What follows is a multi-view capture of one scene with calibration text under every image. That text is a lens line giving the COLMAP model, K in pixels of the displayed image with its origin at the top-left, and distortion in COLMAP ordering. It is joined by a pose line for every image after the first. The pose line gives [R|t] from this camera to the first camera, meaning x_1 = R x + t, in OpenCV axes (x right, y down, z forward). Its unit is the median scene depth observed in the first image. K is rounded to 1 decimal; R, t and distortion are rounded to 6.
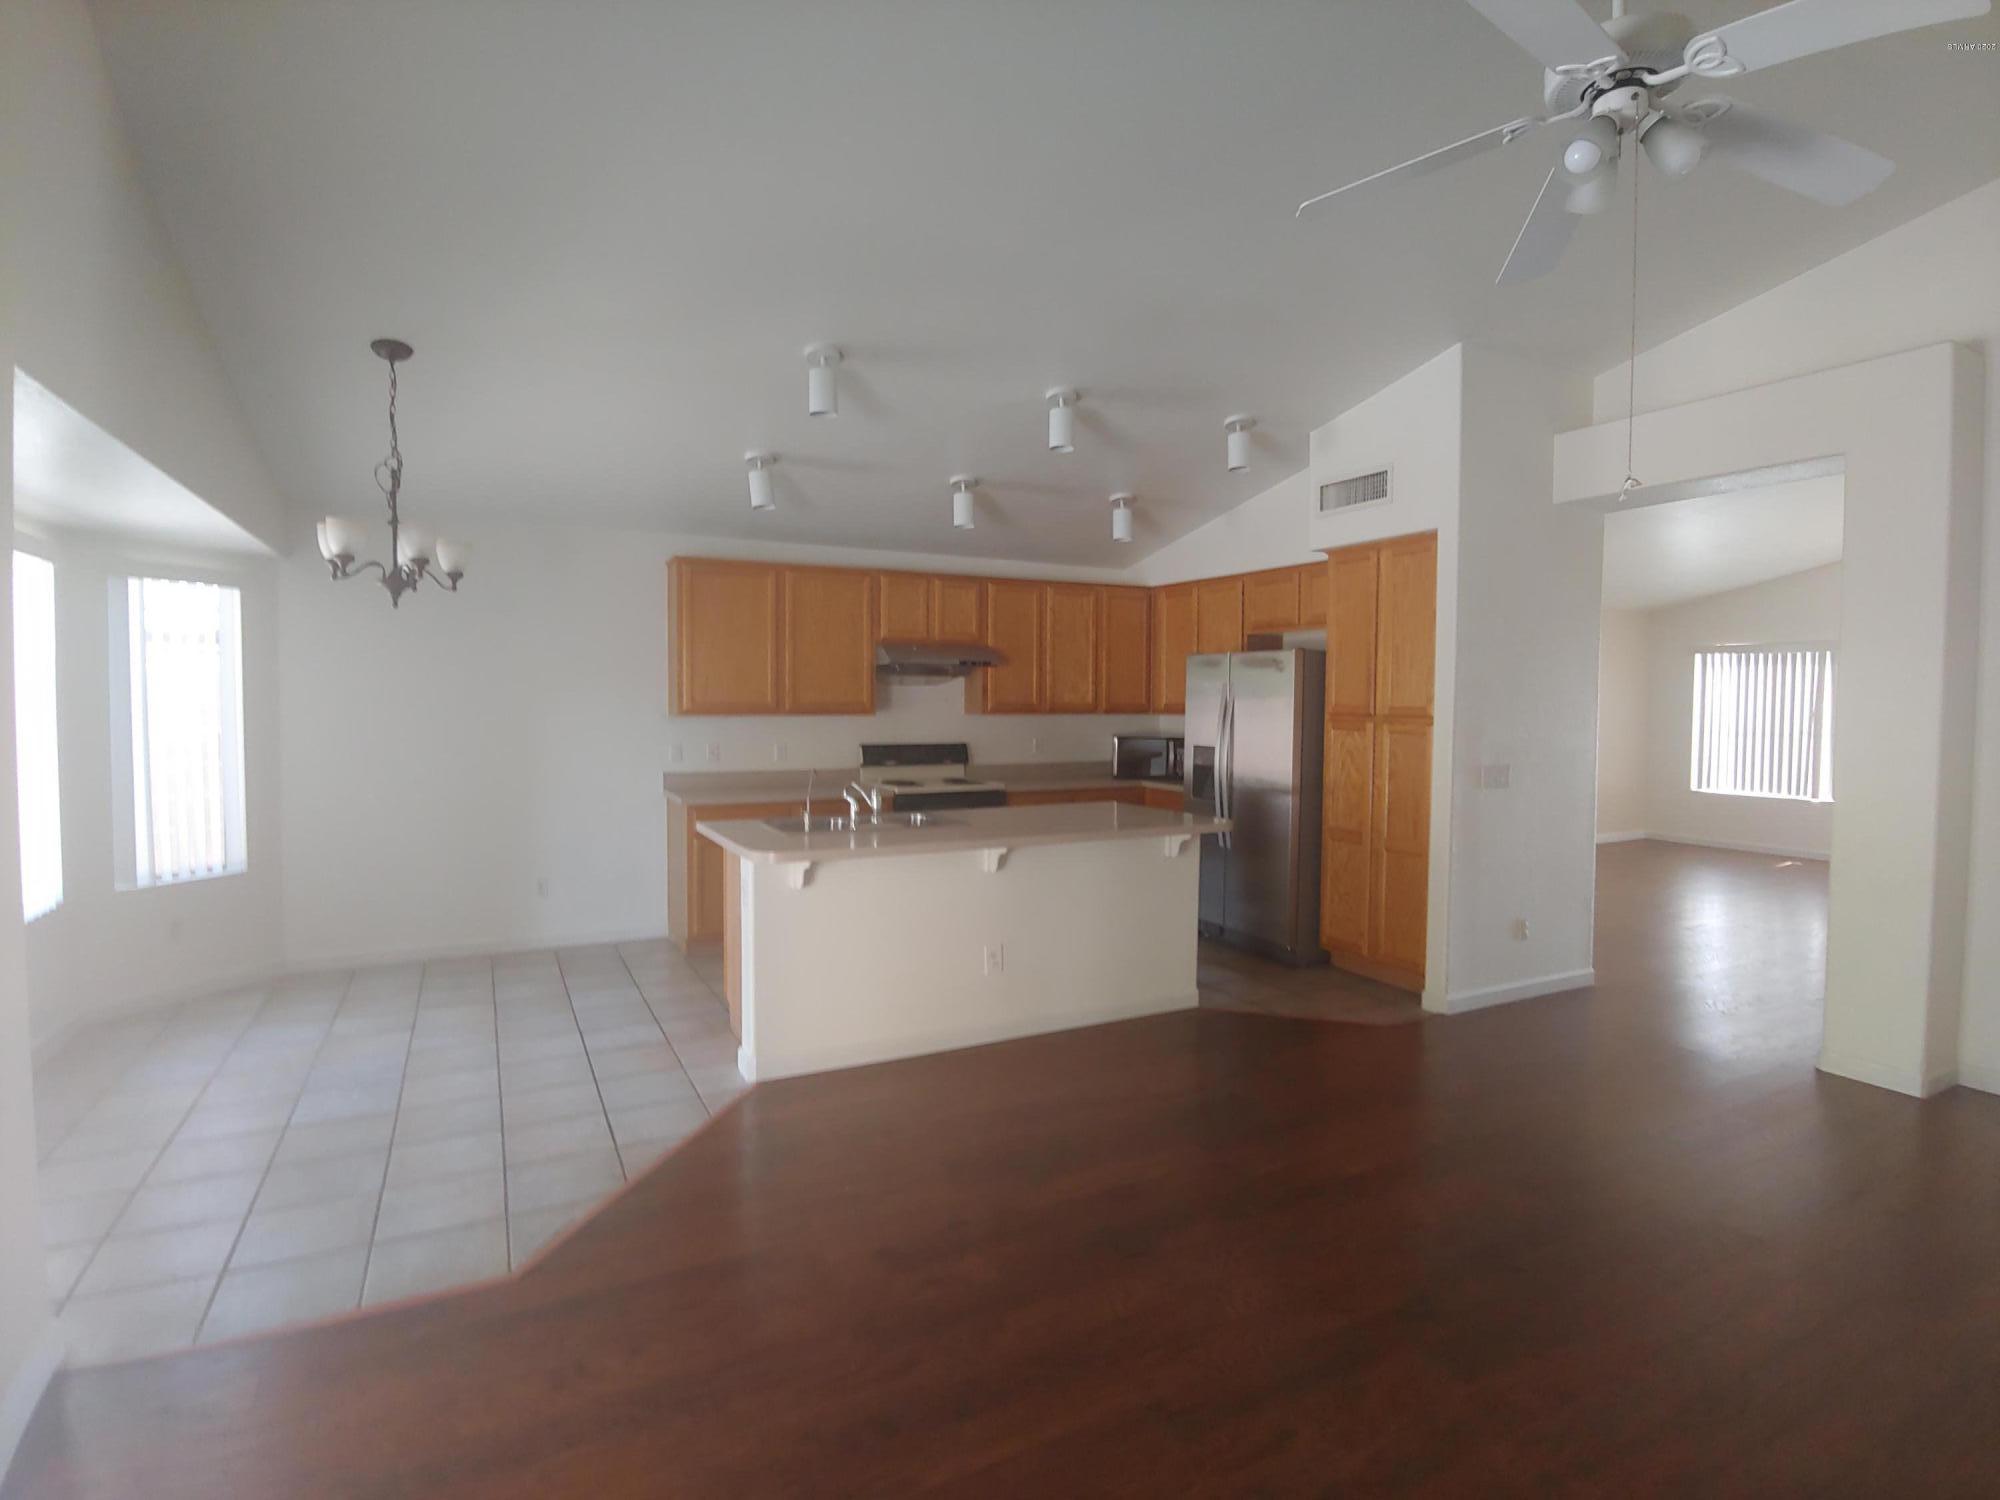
lens RADIAL K [[997.3, 0, 1004.9], [0, 997.3, 746.5], [0, 0, 1]] dist [0.001225, -0.010995]
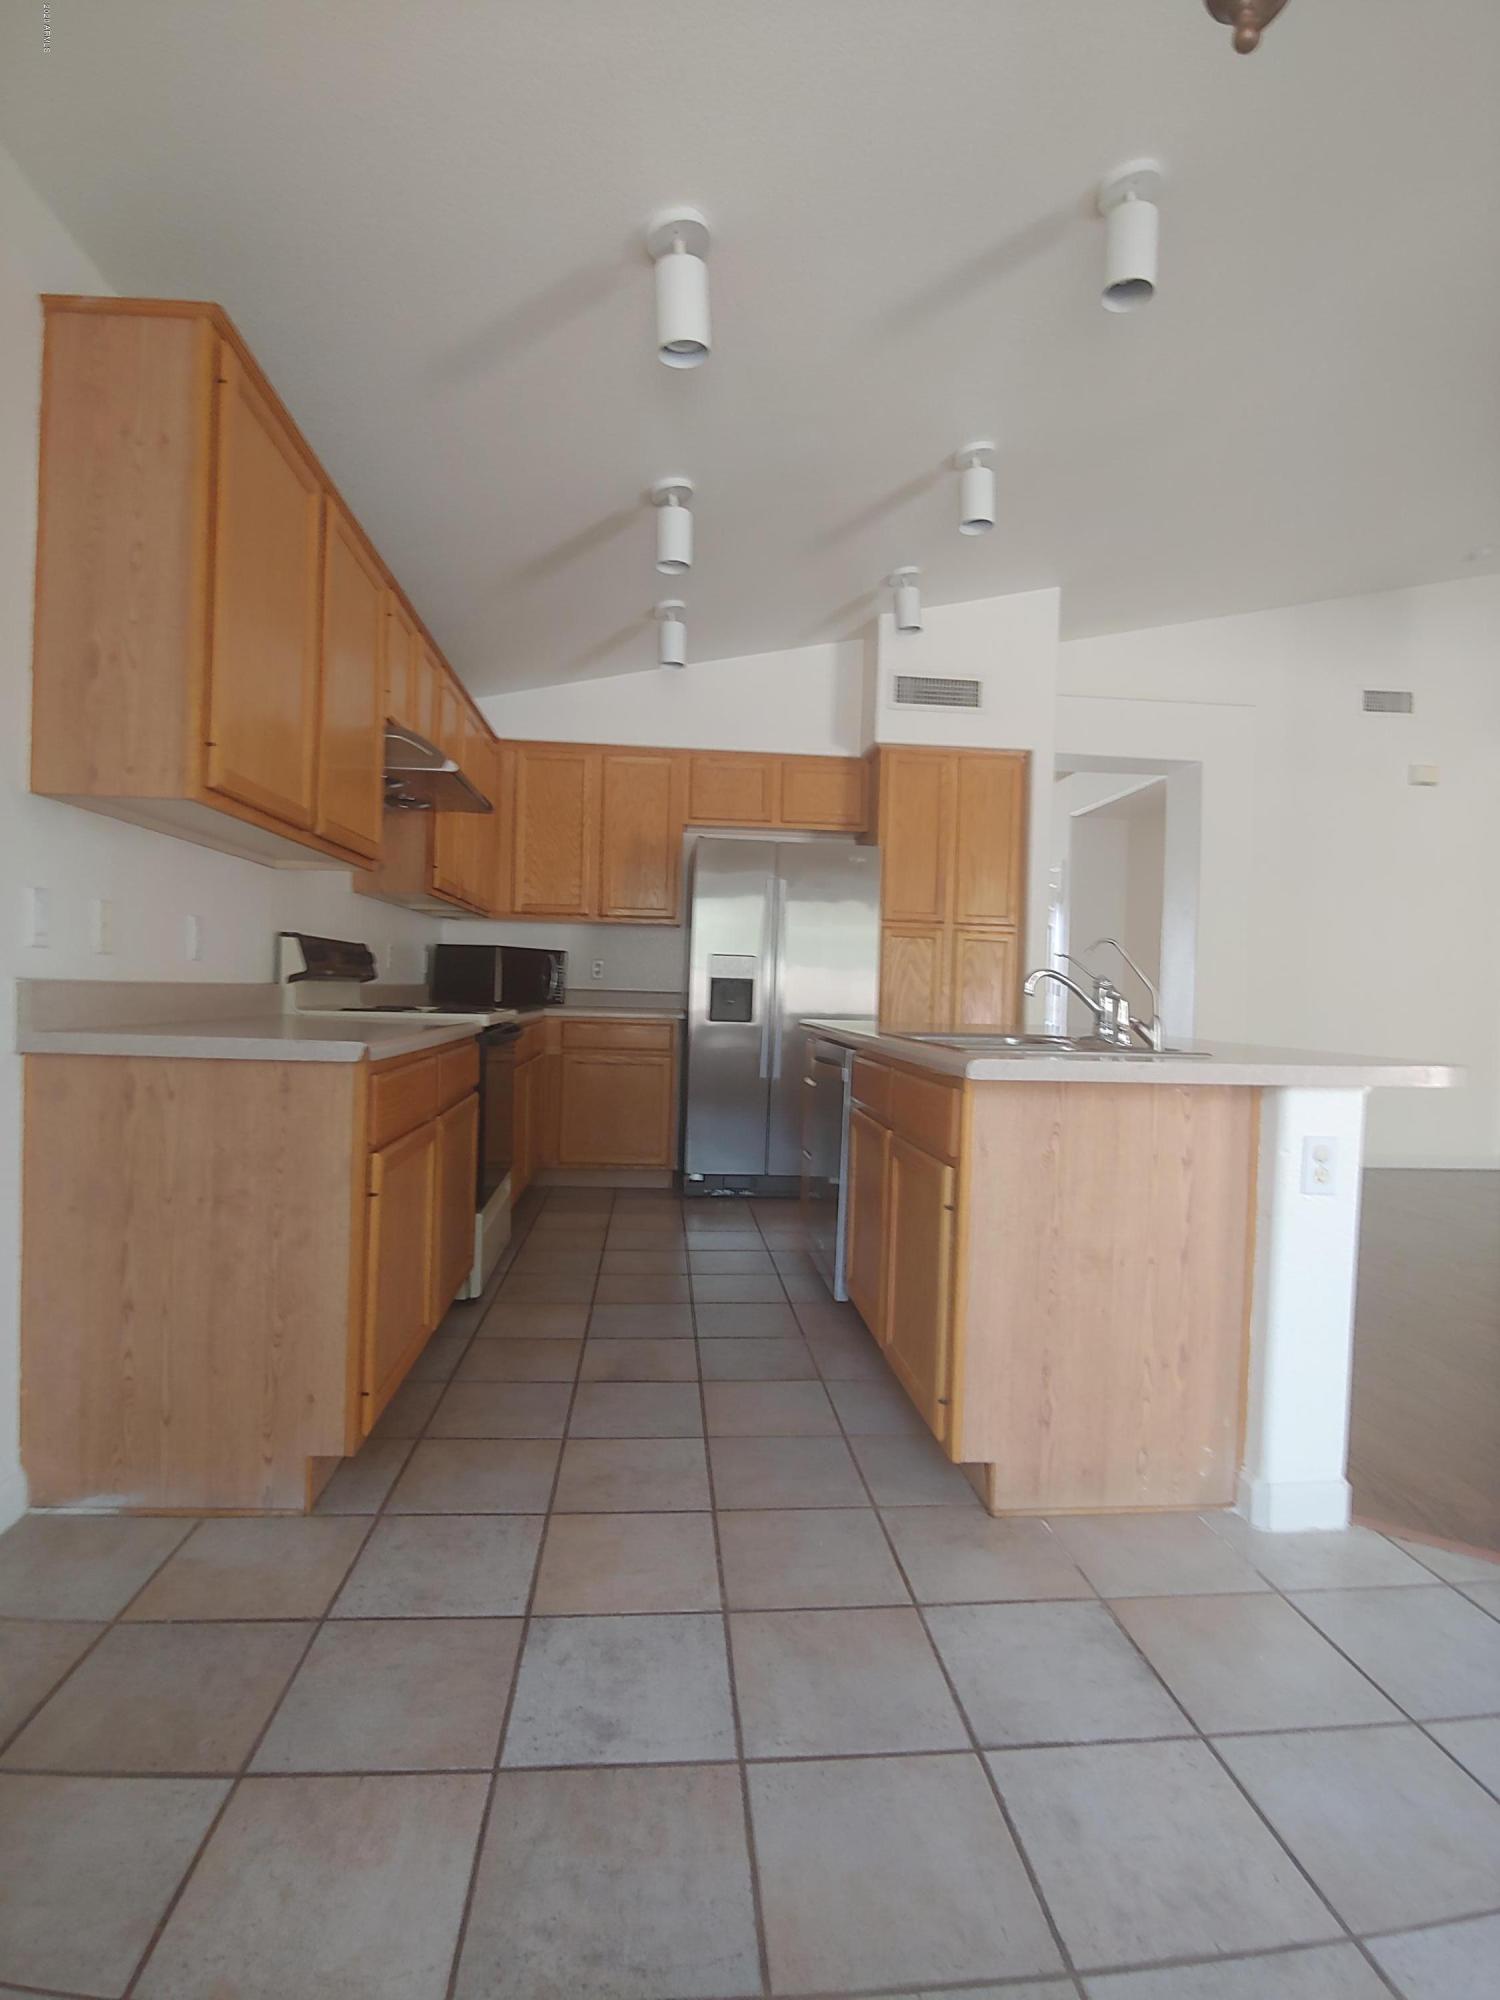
lens RADIAL K [[997.3, 0, 741.2], [0, 997.3, 1005.0], [0, 0, 1]] dist [0.001225, -0.010995]
pose [[0.385996, -0.008415, 0.922462, -0.578342], [0.018140, 0.999834, 0.001530, 0.041511], [-0.922322, 0.016142, 0.386085, 0.742123]]
